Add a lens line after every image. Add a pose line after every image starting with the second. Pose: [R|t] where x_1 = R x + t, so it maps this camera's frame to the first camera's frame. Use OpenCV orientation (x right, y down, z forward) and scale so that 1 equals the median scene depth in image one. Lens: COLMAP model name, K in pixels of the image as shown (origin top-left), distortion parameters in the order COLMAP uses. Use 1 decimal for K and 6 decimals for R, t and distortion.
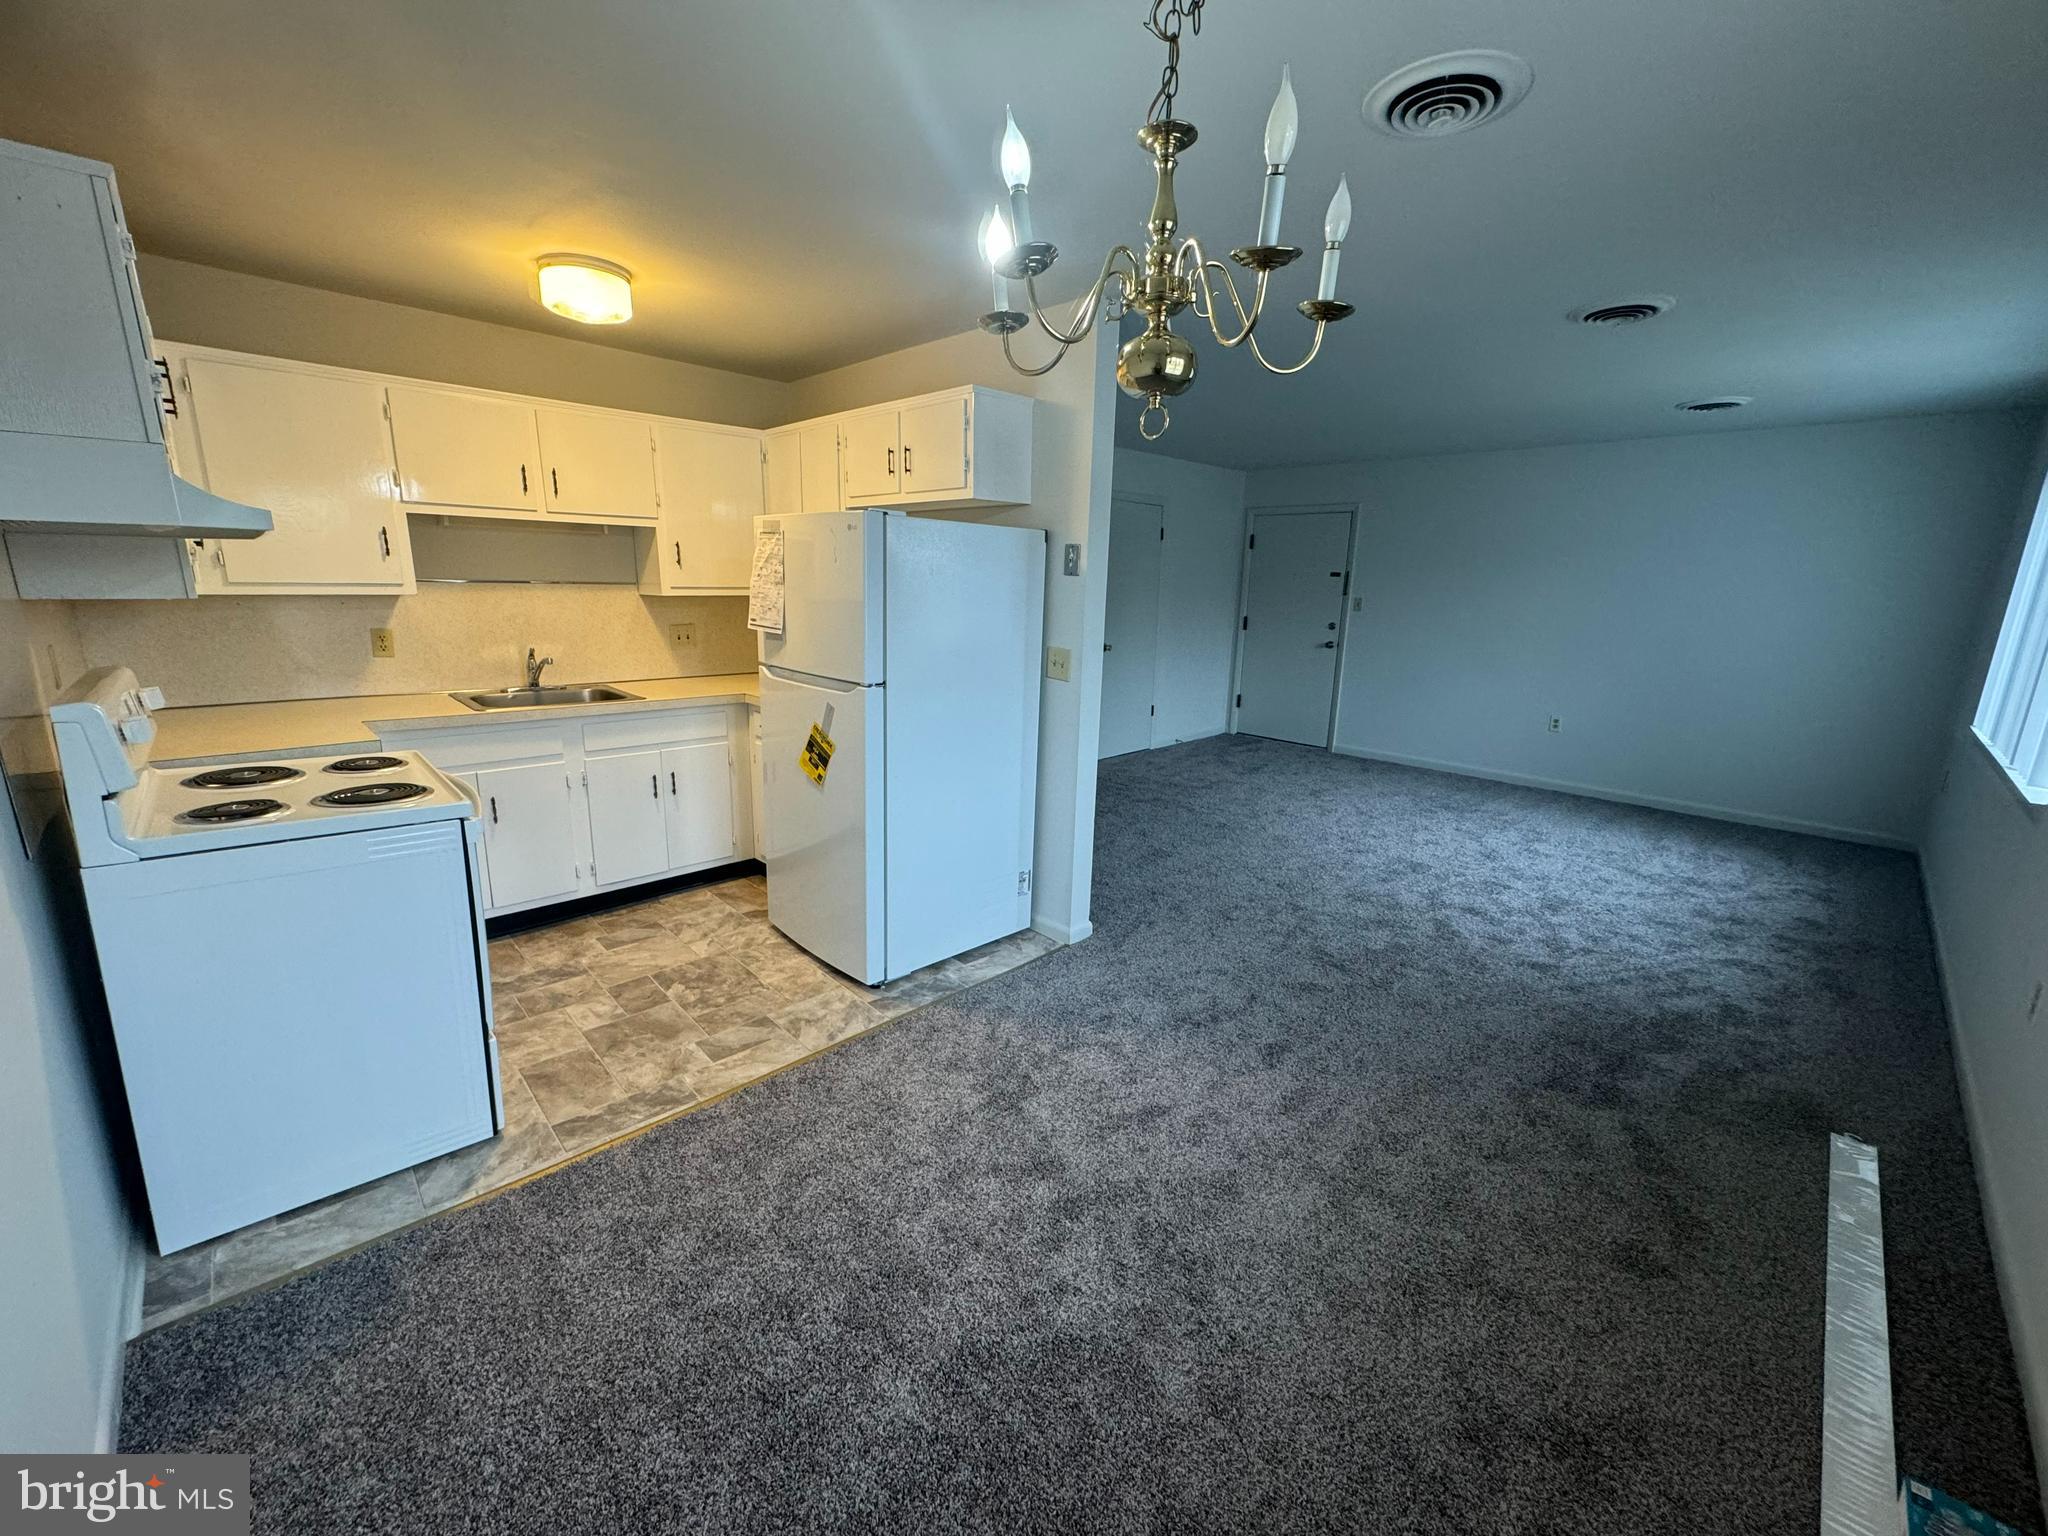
lens RADIAL K [[814.3, 0, 1020.3], [0, 814.3, 768.3], [0, 0, 1]] dist [-0.002154, -0.000707]
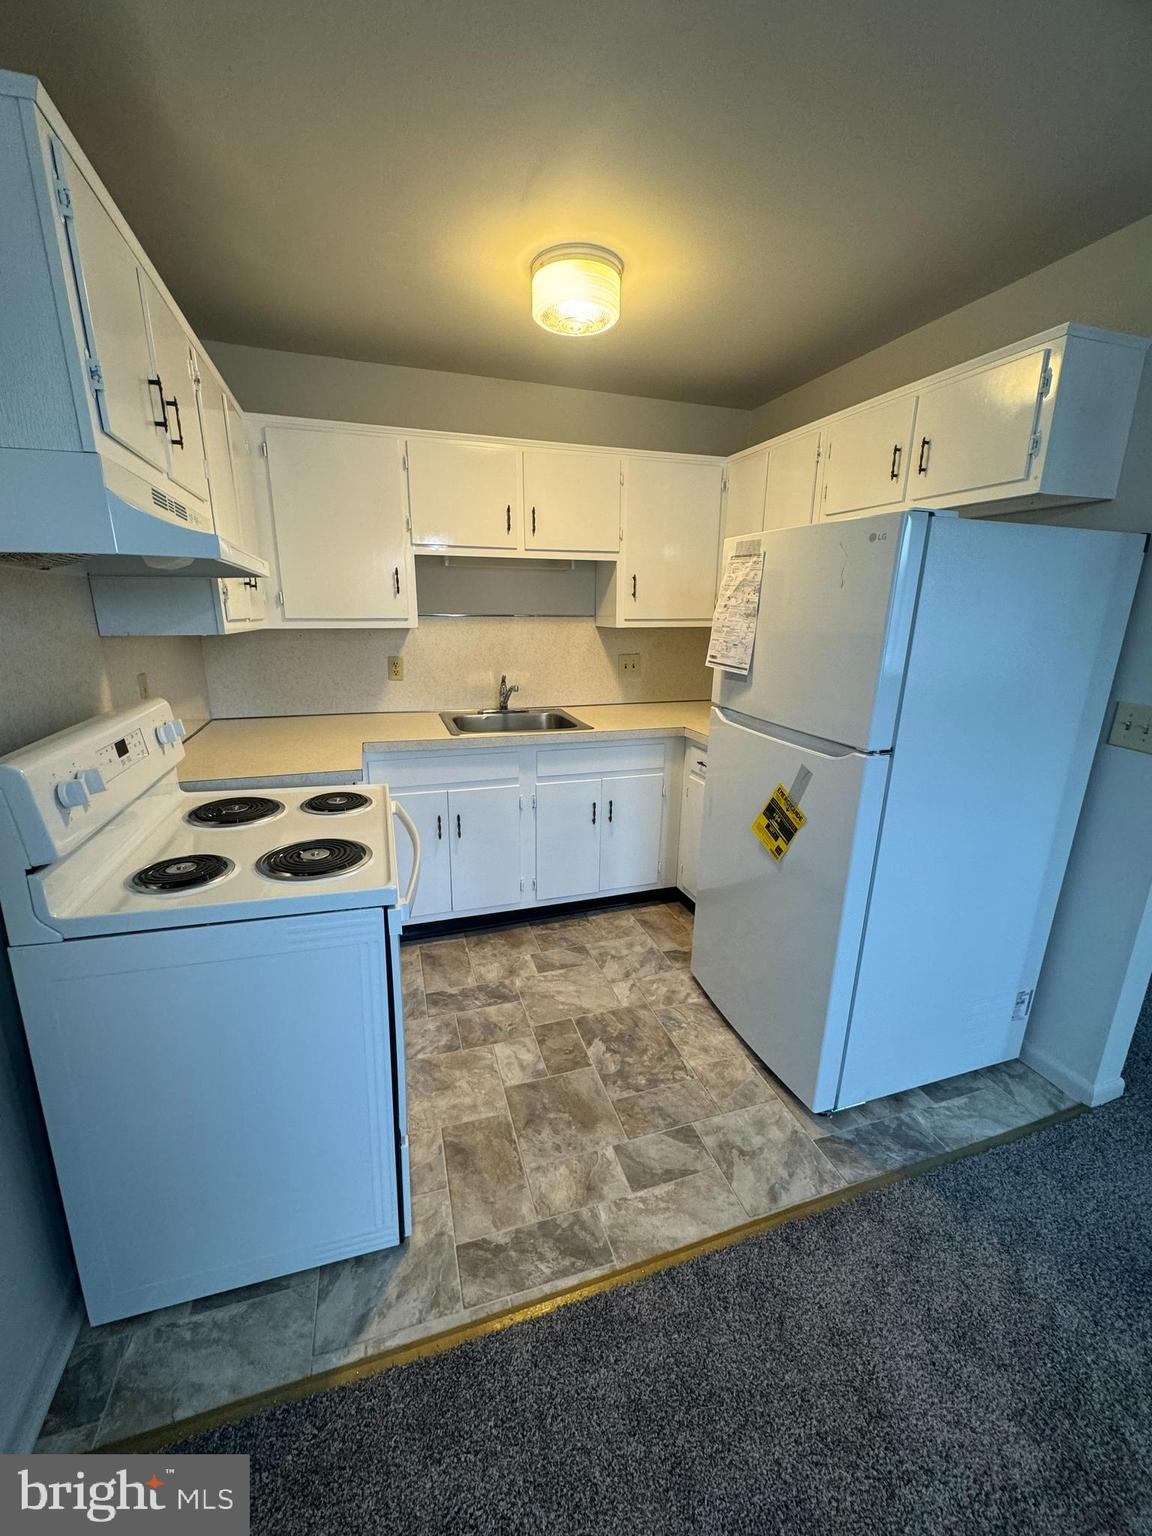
lens RADIAL K [[610.7, 0, 571.7], [0, 610.7, 770.3], [0, 0, 1]] dist [-0.002154, -0.000707]
pose [[0.896784, 0.100286, -0.430954, -0.169838], [-0.087910, 0.994942, 0.048595, -0.079297], [0.433648, -0.005694, 0.901064, 0.337853]]
